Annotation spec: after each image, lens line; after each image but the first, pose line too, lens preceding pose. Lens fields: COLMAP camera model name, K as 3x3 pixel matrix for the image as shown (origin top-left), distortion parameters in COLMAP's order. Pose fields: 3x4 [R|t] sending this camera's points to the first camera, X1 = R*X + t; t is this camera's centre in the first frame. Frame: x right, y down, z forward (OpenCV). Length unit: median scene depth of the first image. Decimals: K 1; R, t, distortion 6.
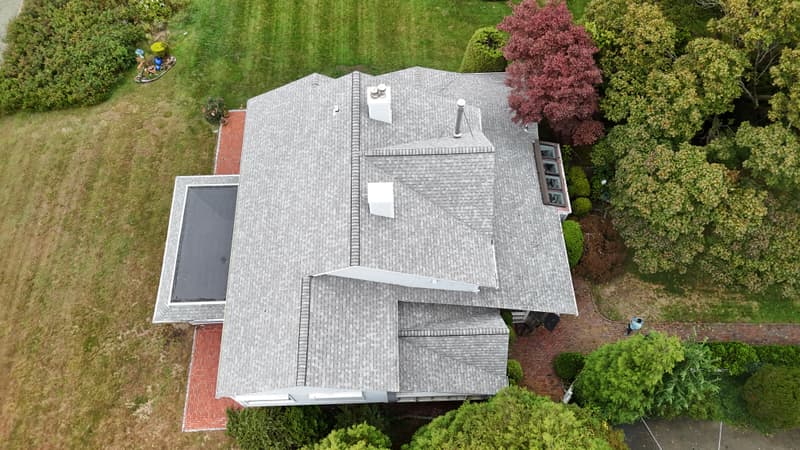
lens RADIAL K [[578.3, 0, 397.5], [0, 578.3, 228.3], [0, 0, 1]] dist [0.040811, -0.004258]
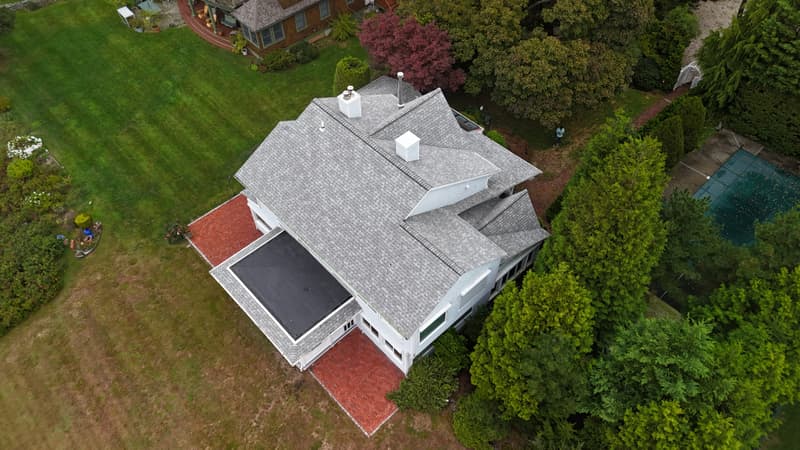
lens RADIAL K [[578.3, 0, 397.5], [0, 578.3, 228.3], [0, 0, 1]] dist [0.040811, -0.004258]
pose [[0.750544, -0.522048, 0.405154, -0.504815], [0.598137, 0.797323, -0.080679, 0.140978], [-0.280920, 0.302890, 0.910682, -0.103226]]
